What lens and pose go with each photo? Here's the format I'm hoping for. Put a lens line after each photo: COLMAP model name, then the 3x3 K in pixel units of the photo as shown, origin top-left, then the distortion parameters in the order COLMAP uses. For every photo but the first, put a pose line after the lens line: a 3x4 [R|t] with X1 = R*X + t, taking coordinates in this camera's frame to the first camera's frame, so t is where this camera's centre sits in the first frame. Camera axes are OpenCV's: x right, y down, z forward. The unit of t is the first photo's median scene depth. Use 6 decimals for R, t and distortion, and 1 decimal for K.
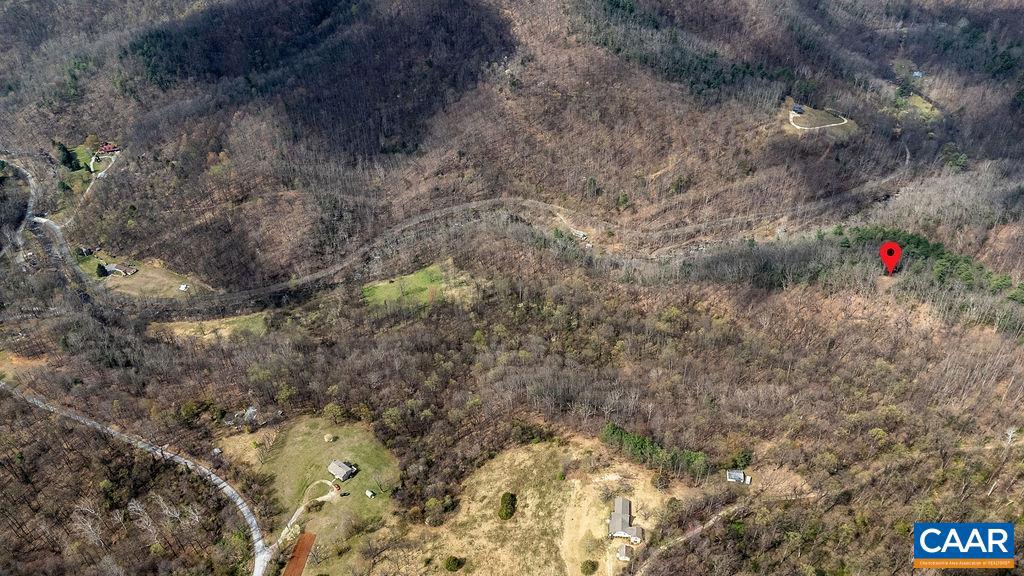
lens RADIAL K [[747.3, 0, 511.8], [0, 747.3, 290.9], [0, 0, 1]] dist [0.076387, -0.077244]
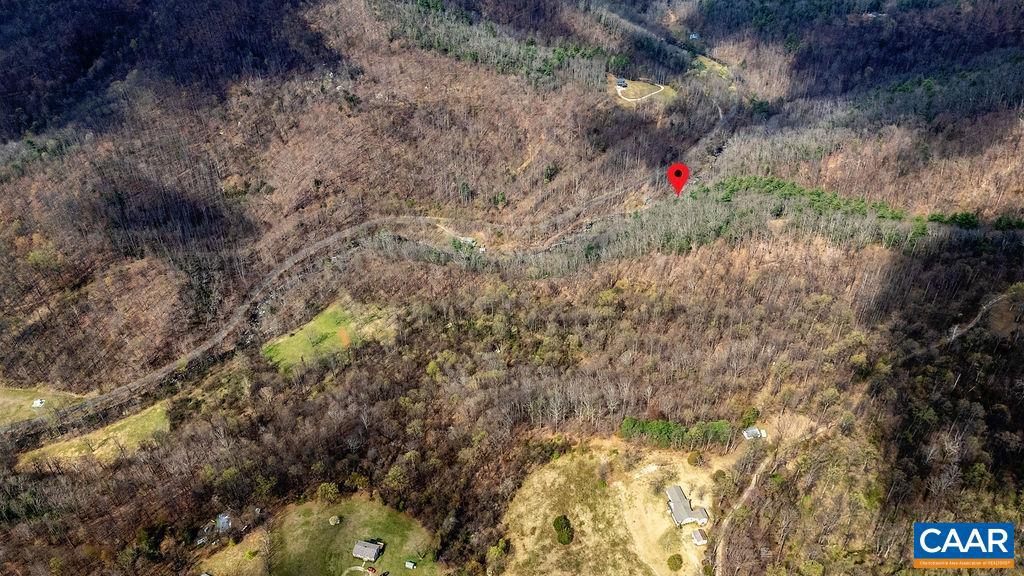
lens RADIAL K [[747.3, 0, 511.8], [0, 747.3, 290.9], [0, 0, 1]] dist [0.076387, -0.077244]
pose [[0.930572, -0.227645, 0.286731, -0.163650], [0.226269, 0.973308, 0.038396, -0.038680], [-0.287818, 0.029148, 0.957242, 0.049206]]
